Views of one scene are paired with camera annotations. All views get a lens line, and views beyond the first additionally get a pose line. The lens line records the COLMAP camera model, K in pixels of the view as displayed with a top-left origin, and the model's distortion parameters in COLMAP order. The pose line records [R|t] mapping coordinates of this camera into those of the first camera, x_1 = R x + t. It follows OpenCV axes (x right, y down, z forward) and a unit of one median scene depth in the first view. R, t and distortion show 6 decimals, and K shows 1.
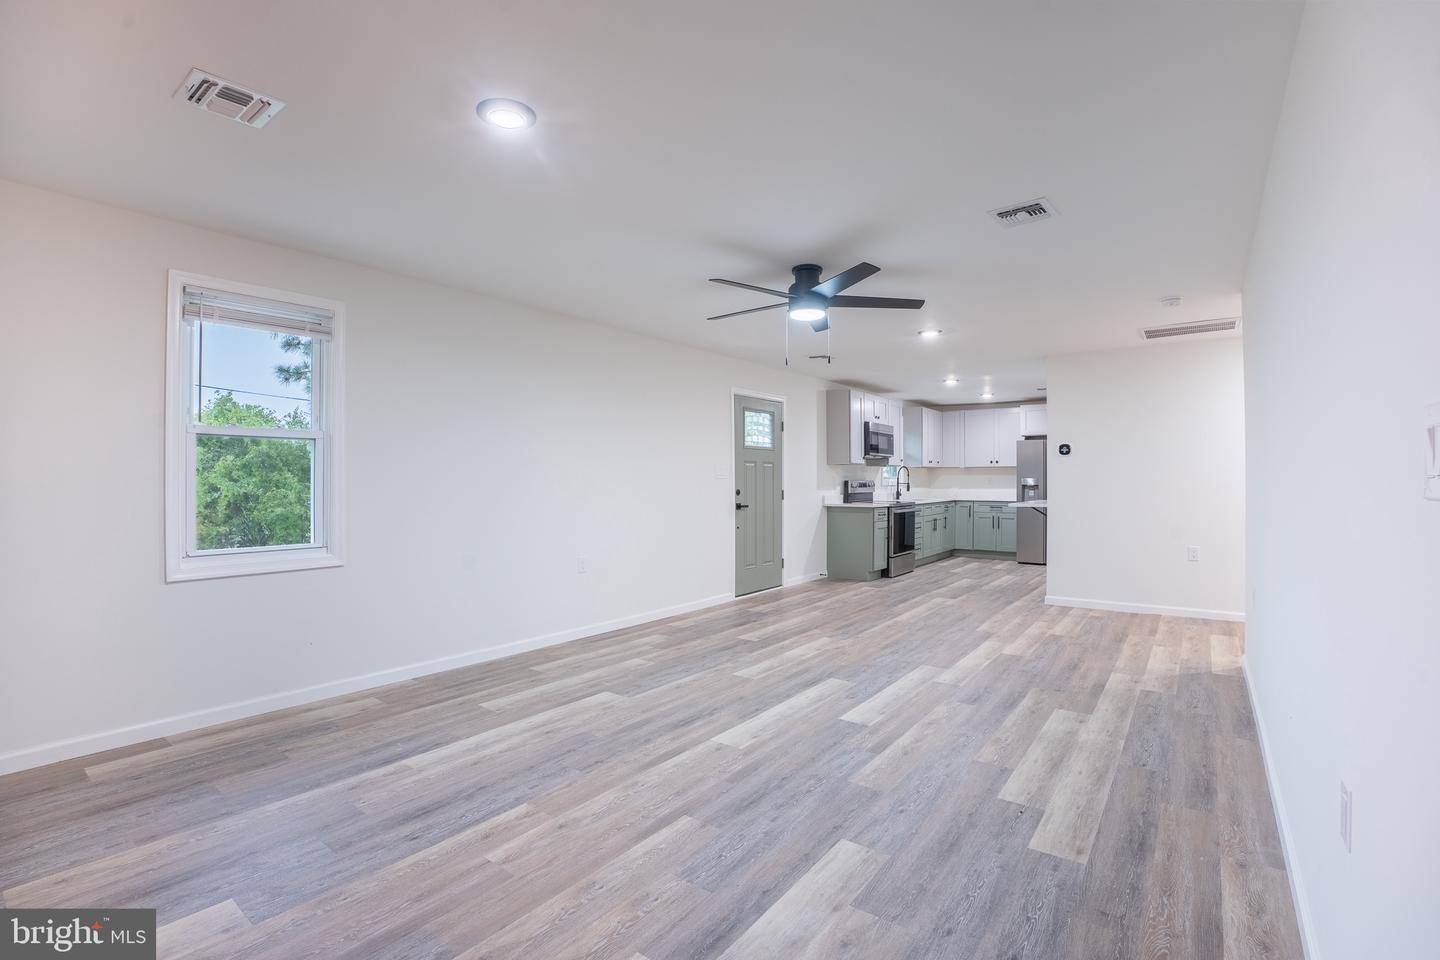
lens RADIAL K [[660.2, 0, 718.9], [0, 660.2, 476.0], [0, 0, 1]] dist [-0.073685, 0.019199]
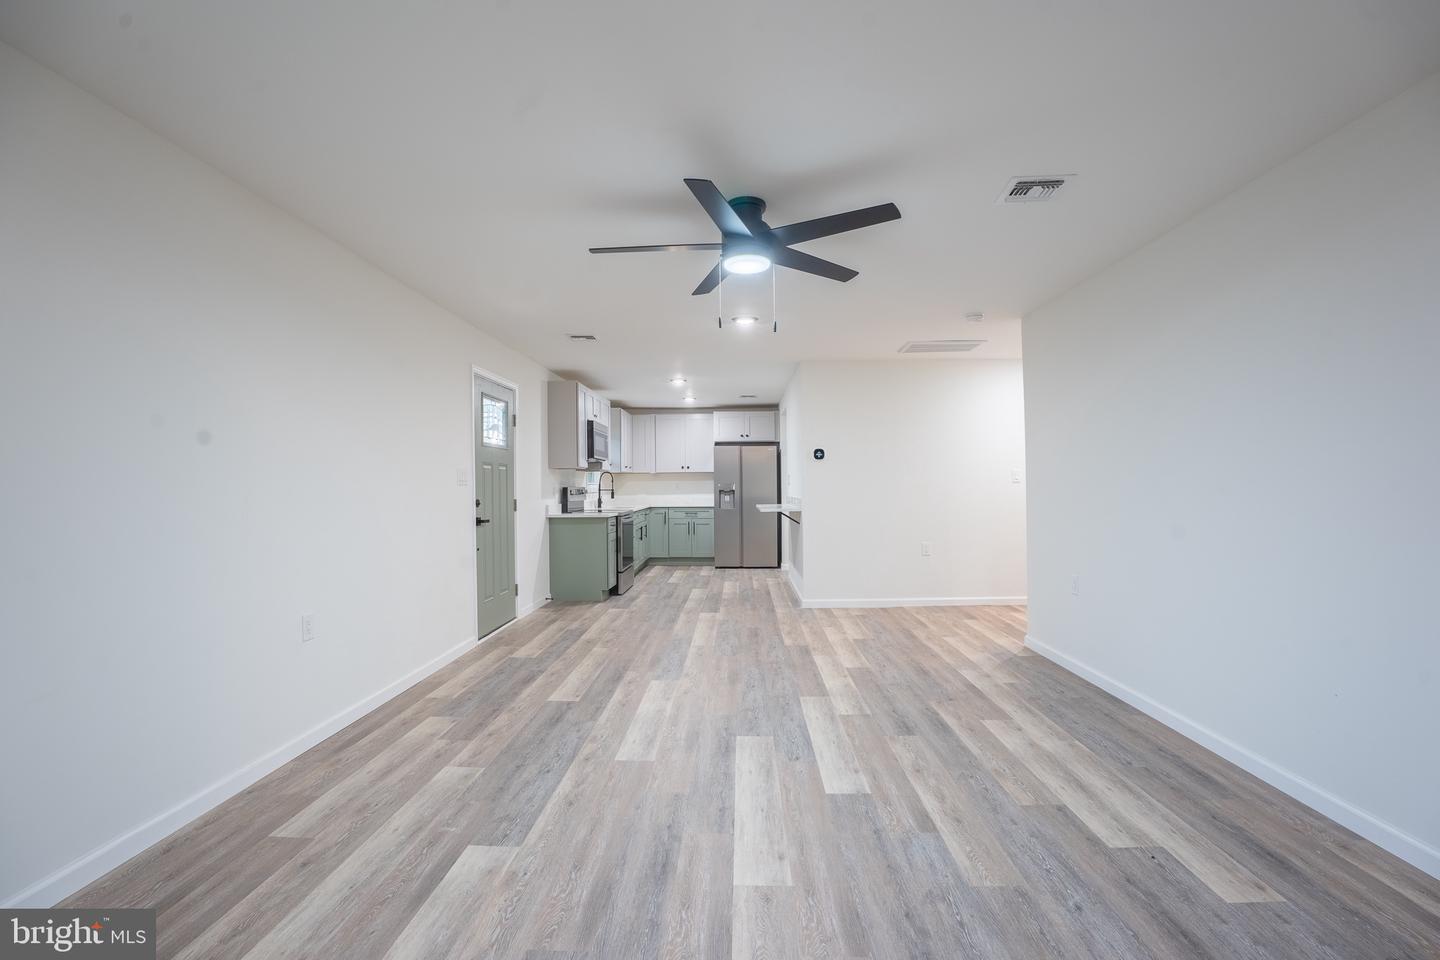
lens RADIAL K [[660.2, 0, 720.5], [0, 660.2, 477.6], [0, 0, 1]] dist [-0.073685, 0.019199]
pose [[0.815216, 0.000194, 0.579157, -0.295753], [0.005225, 0.999957, -0.007688, 0.004724], [-0.579133, 0.009294, 0.815180, 0.367927]]
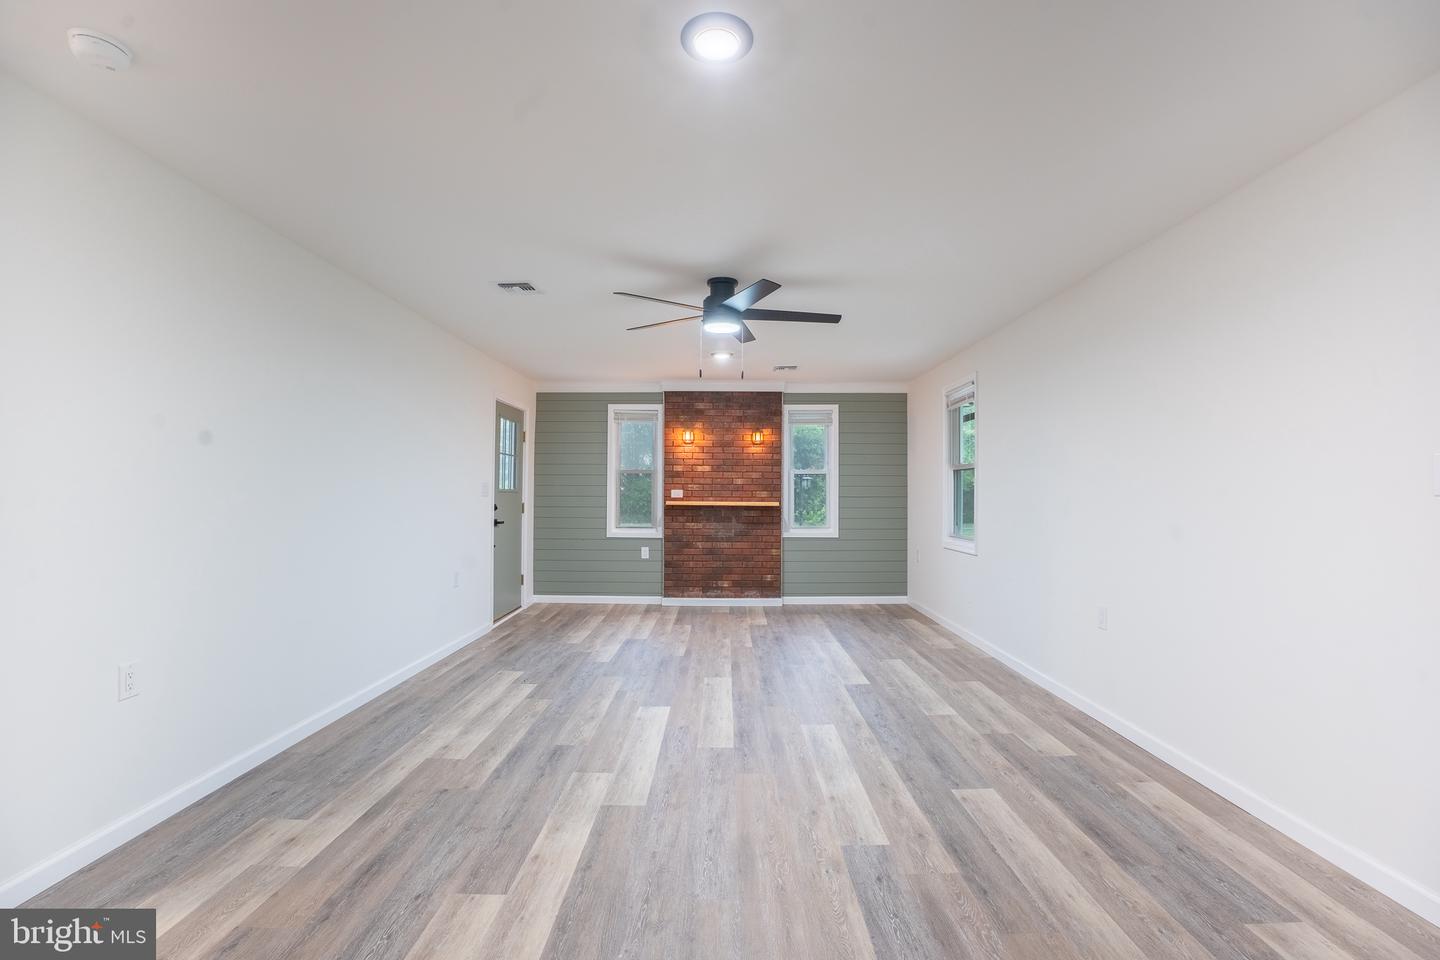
lens RADIAL K [[660.2, 0, 724.8], [0, 660.2, 482.5], [0, 0, 1]] dist [-0.073685, 0.019199]
pose [[-0.797447, -0.012533, -0.603259, 0.653330], [0.000176, 0.999779, -0.021005, 0.007003], [0.603389, -0.016856, -0.797269, 1.614918]]
